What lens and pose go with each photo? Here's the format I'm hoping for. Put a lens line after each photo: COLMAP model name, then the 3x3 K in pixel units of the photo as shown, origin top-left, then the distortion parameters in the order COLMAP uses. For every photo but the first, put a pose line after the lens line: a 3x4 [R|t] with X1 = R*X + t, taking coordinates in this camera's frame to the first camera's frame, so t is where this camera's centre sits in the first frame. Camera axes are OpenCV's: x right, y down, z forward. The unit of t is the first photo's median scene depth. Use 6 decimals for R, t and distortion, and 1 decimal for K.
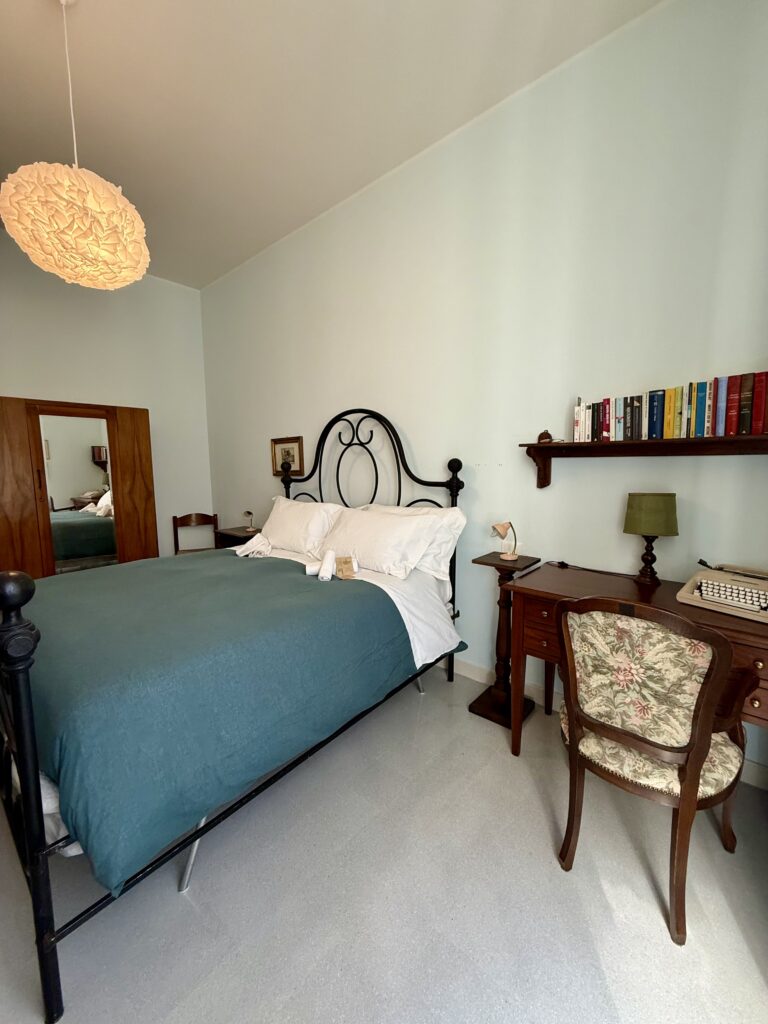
lens RADIAL K [[407.5, 0, 377.3], [0, 407.5, 512.8], [0, 0, 1]] dist [0.000595, 0.000691]
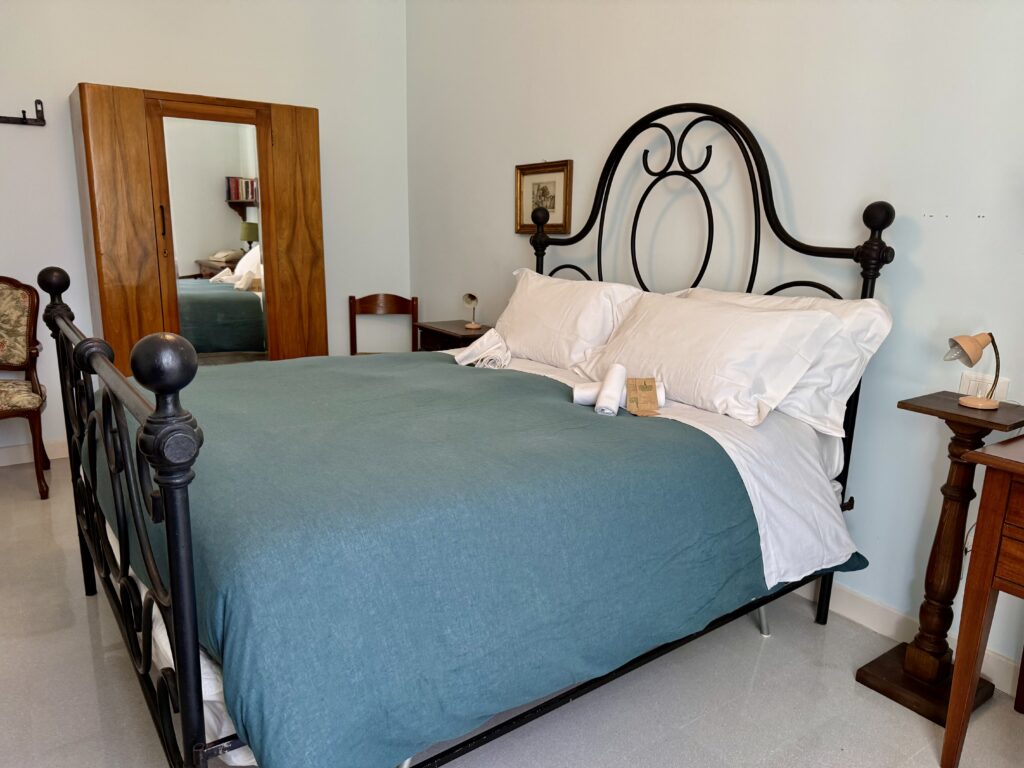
lens RADIAL K [[715.7, 0, 504.4], [0, 715.7, 395.1], [0, 0, 1]] dist [0.073984, -0.096539]
pose [[0.970564, 0.084235, -0.225634, -0.042434], [-0.058476, 0.991229, 0.118517, 0.027804], [0.233638, -0.101834, 0.966976, 0.003530]]
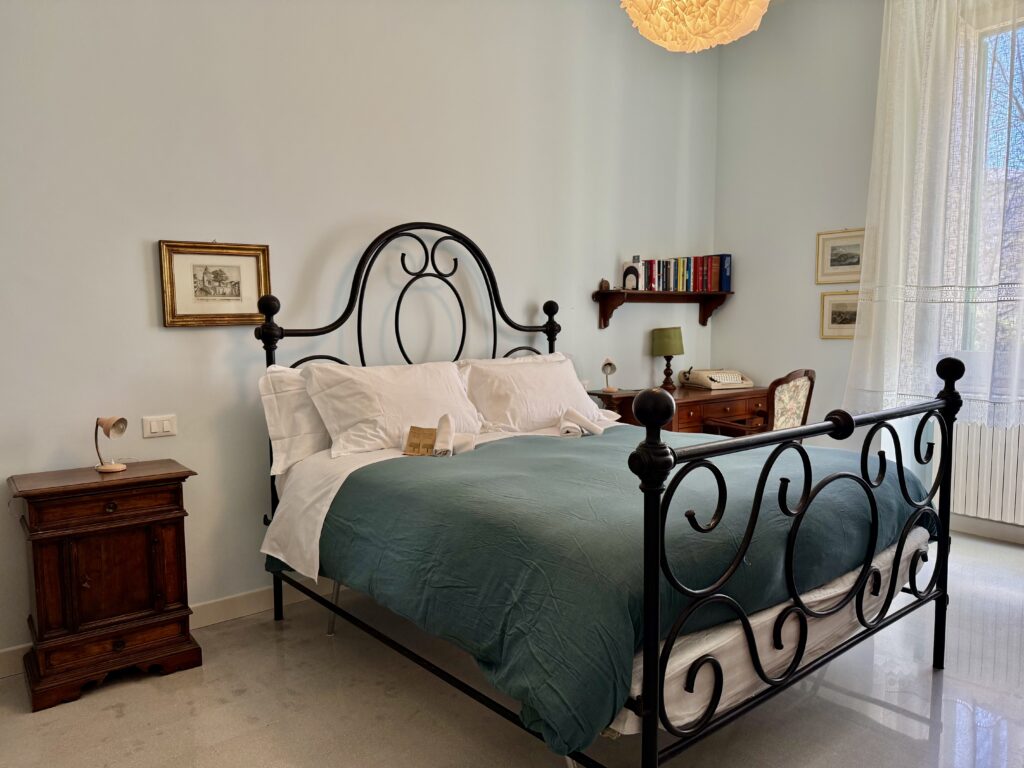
lens RADIAL K [[715.7, 0, 506.7], [0, 715.7, 394.1], [0, 0, 1]] dist [0.073984, -0.096539]
pose [[0.183296, -0.090727, 0.978862, -1.627972], [0.124980, 0.989803, 0.068338, -0.049151], [-0.975081, 0.109812, 0.192766, 0.889278]]
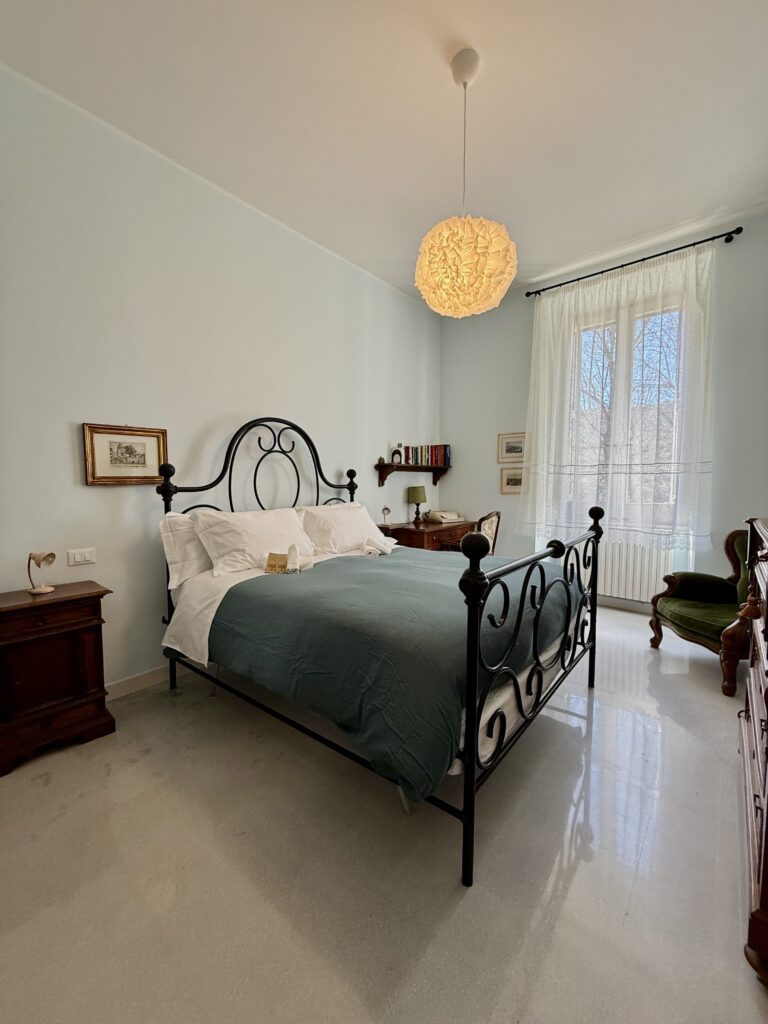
lens RADIAL K [[407.5, 0, 382.1], [0, 407.5, 511.4], [0, 0, 1]] dist [0.000595, 0.000691]
pose [[-0.012570, -0.064687, 0.997826, -1.479855], [0.120114, 0.990582, 0.065730, -0.070298], [-0.992681, 0.120679, -0.004682, 1.009296]]
